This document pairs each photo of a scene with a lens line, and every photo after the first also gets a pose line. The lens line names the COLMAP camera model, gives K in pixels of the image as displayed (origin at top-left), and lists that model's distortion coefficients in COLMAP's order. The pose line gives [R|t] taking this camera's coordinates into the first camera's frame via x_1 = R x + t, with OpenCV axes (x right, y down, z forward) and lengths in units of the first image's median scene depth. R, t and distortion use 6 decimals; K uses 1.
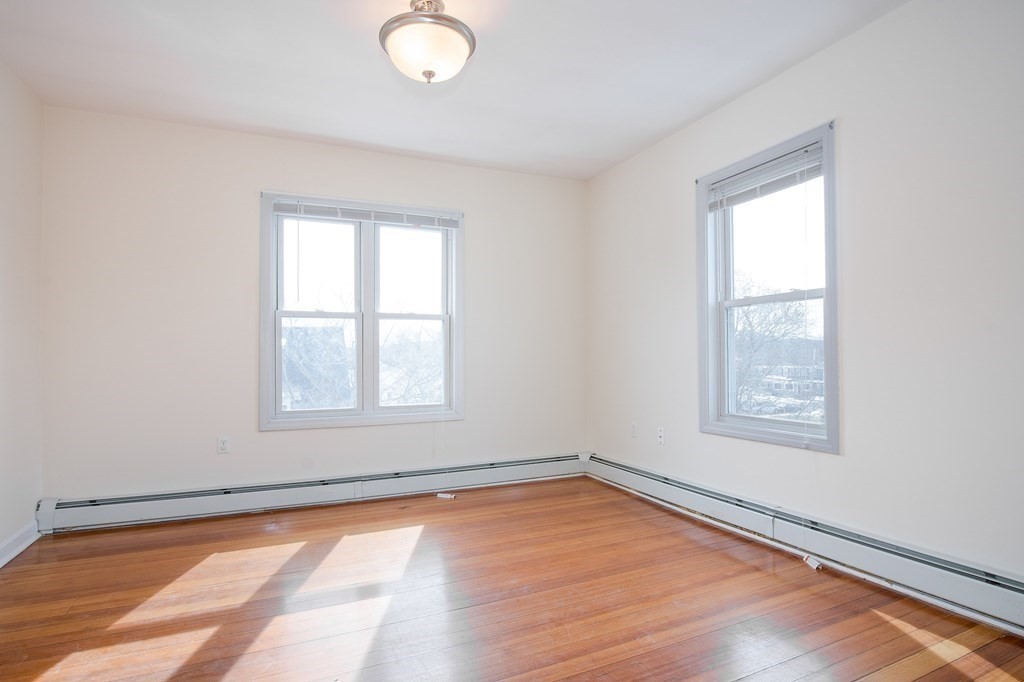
lens RADIAL K [[515.3, 0, 511.1], [0, 515.3, 358.5], [0, 0, 1]] dist [-0.016836, 0.000102]
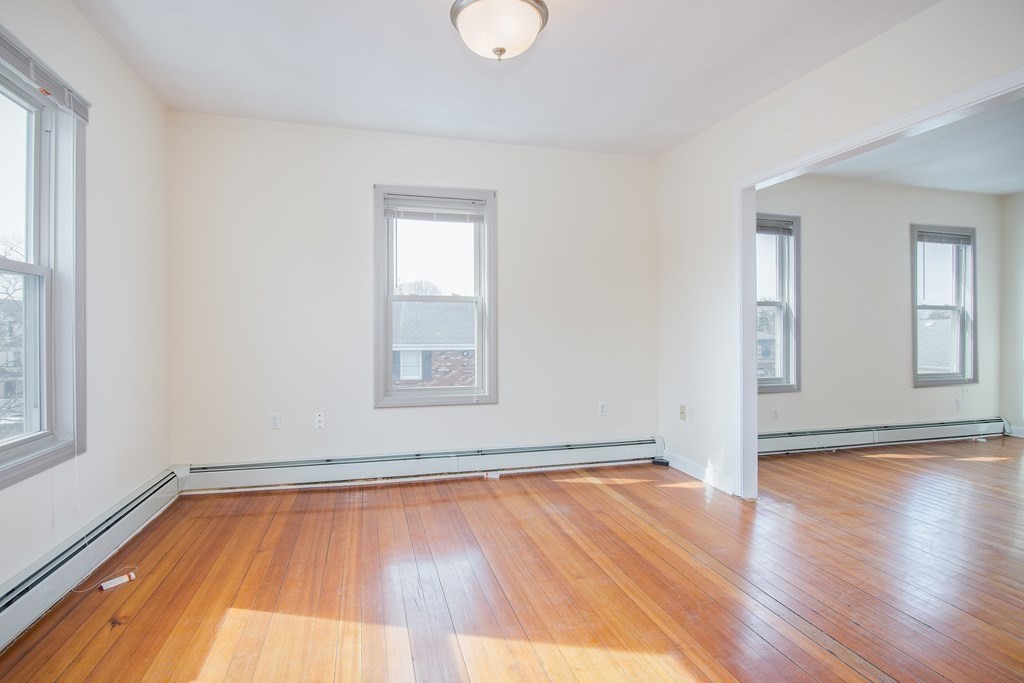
lens RADIAL K [[529.6, 0, 511.2], [0, 529.6, 334.0], [0, 0, 1]] dist [-0.001083, -0.000297]
pose [[0.162518, 0.001153, 0.986705, -0.831966], [-0.006164, 0.999981, -0.000153, -0.025239], [-0.986686, -0.006058, 0.162522, 0.582909]]
